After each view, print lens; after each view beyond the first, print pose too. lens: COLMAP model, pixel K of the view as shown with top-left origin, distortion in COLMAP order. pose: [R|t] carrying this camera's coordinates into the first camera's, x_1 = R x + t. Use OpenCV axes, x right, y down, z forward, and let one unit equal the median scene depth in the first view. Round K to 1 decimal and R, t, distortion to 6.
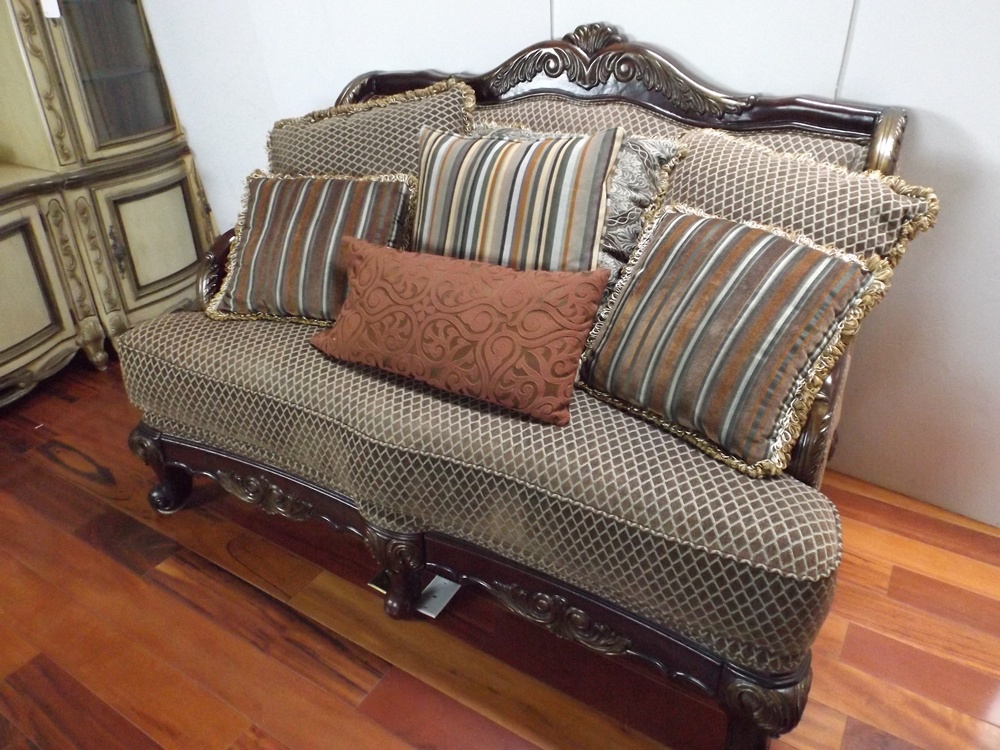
lens RADIAL K [[723.4, 0, 500.0], [0, 723.4, 375.0], [0, 0, 1]] dist [-0.002618, -0.001045]
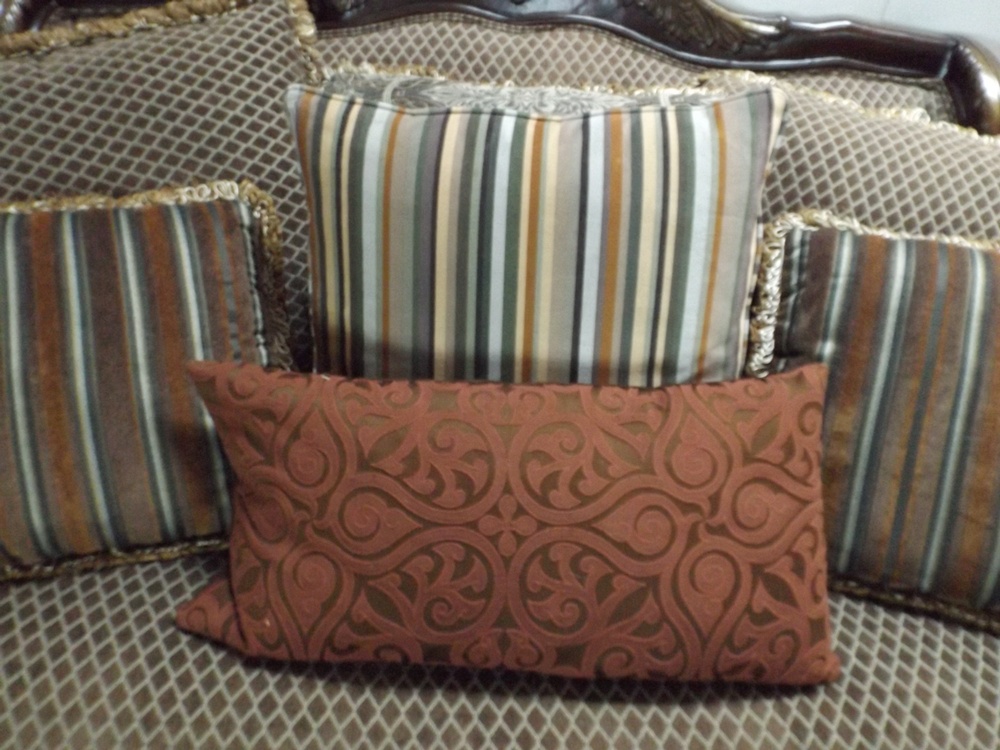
lens RADIAL K [[723.4, 0, 500.0], [0, 723.4, 375.0], [0, 0, 1]] dist [-0.002618, -0.001045]
pose [[0.864126, -0.226401, 0.449477, -0.259746], [0.171706, 0.972141, 0.159558, -0.228525], [-0.473079, -0.060701, 0.878926, 0.548023]]
